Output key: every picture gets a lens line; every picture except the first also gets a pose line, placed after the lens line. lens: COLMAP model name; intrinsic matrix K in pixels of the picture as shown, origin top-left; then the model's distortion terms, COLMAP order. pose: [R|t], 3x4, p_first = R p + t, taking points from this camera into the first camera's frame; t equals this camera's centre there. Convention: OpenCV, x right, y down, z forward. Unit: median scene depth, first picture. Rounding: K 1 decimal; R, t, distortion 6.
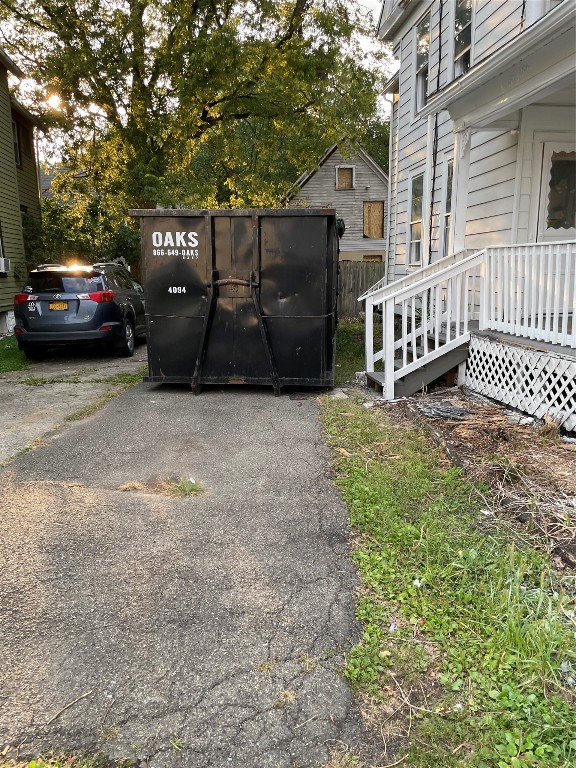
lens RADIAL K [[581.2, 0, 283.3], [0, 581.2, 387.8], [0, 0, 1]] dist [0.101215, -0.133534]
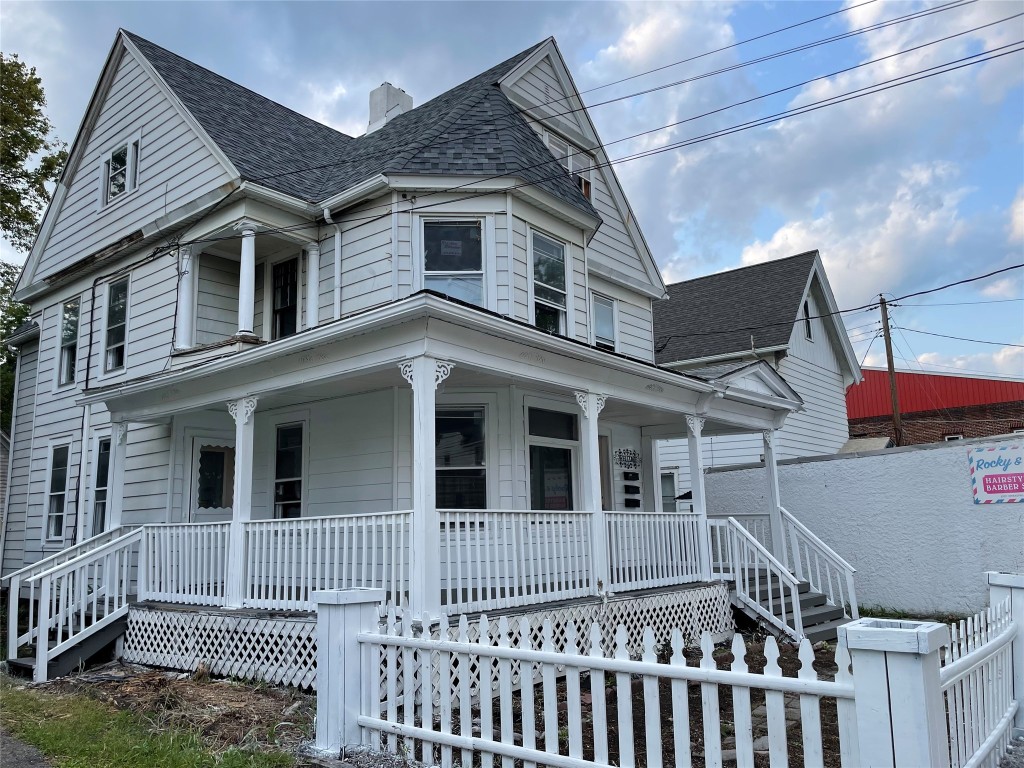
lens RADIAL K [[775.0, 0, 519.6], [0, 775.0, 394.5], [0, 0, 1]] dist [0.101215, -0.133534]
pose [[0.708353, 0.112902, 0.696771, -0.216221], [0.153665, 0.938784, -0.308336, 0.096717], [-0.688929, 0.325480, 0.647641, -0.529224]]
